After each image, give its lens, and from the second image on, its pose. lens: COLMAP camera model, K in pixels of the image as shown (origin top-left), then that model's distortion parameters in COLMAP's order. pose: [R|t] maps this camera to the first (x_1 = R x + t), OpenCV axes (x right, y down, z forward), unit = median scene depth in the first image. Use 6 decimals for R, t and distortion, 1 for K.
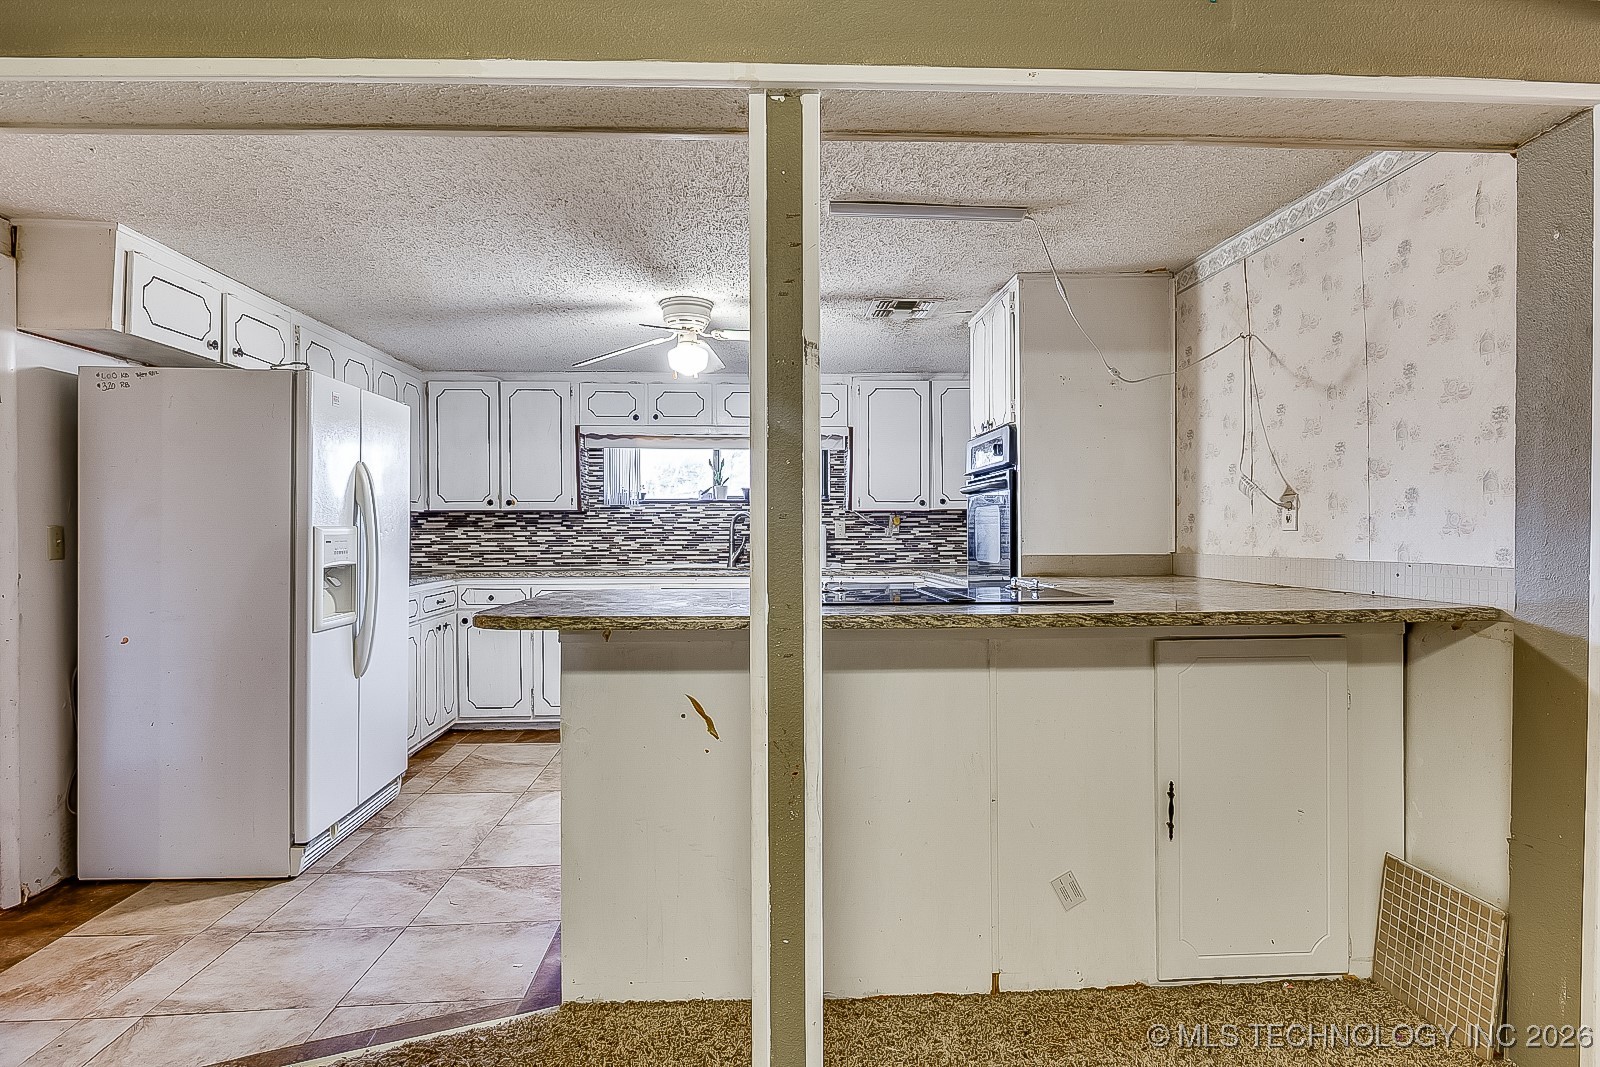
lens RADIAL K [[857.7, 0, 784.5], [0, 857.7, 537.8], [0, 0, 1]] dist [-0.001591, 0.000327]
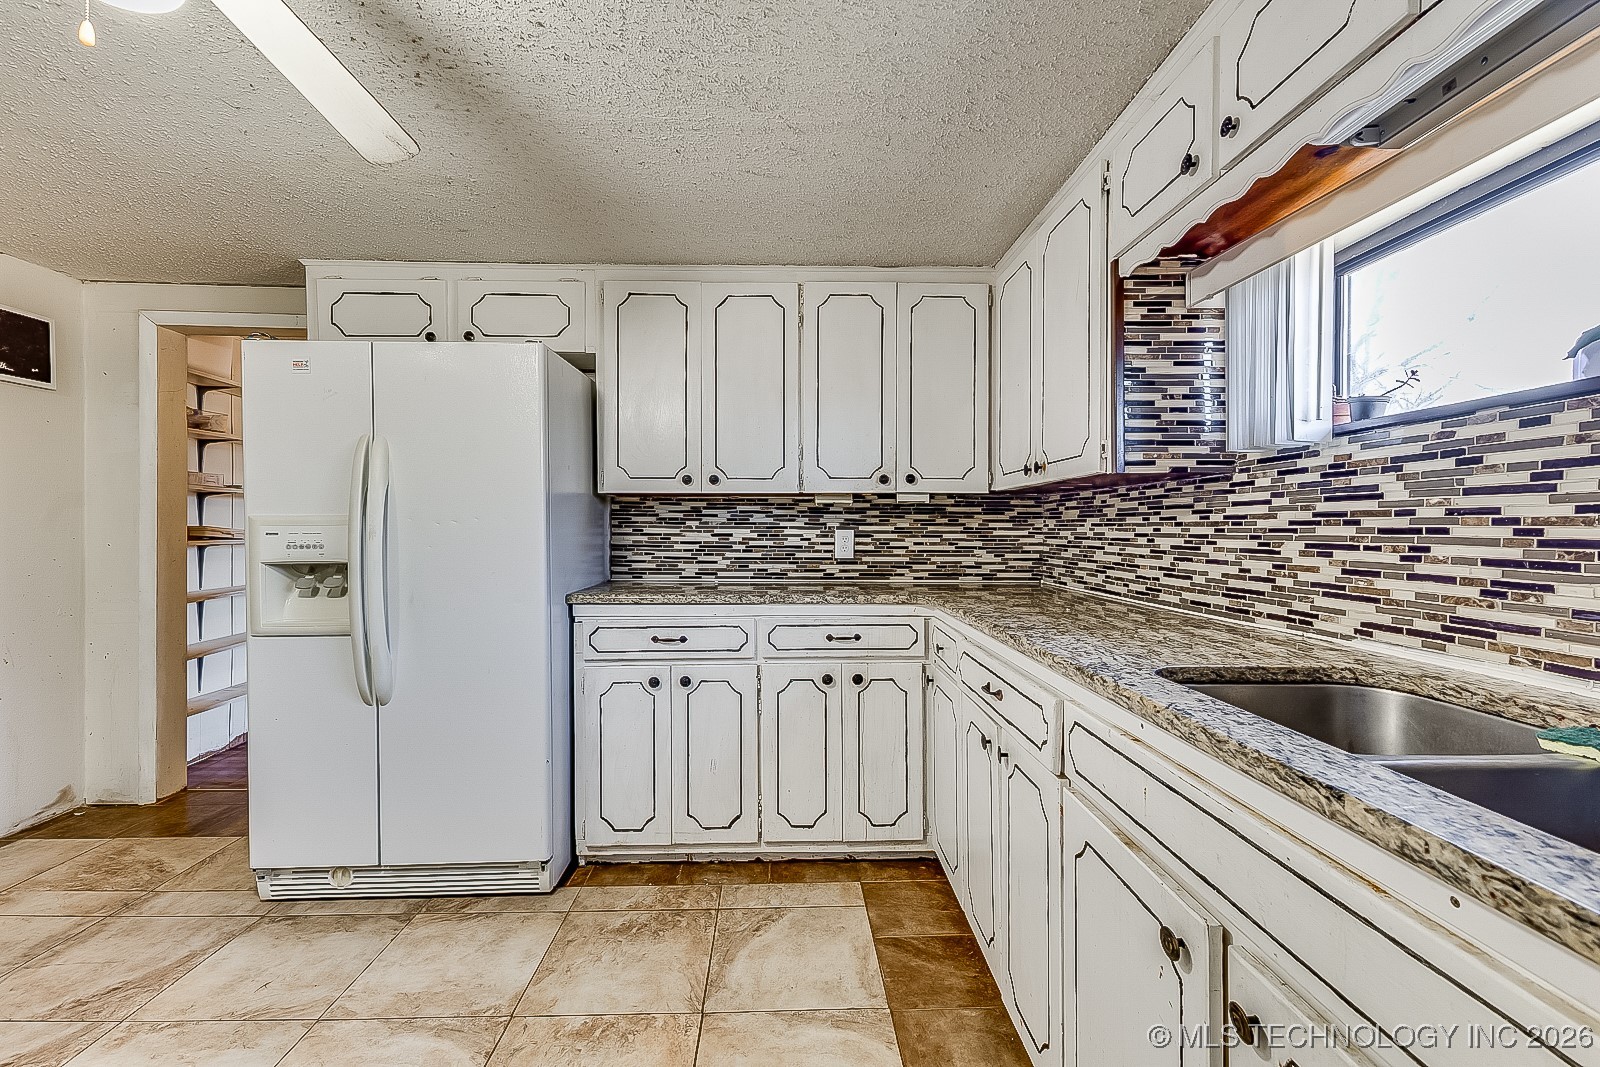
lens RADIAL K [[698.0, 0, 792.1], [0, 698.0, 531.2], [0, 0, 1]] dist [0.016213, -0.003213]
pose [[-0.022986, 0.010991, -0.999675, 0.085754], [-0.011198, 0.999874, 0.011251, -0.006352], [0.999673, 0.011453, -0.022860, 0.818418]]
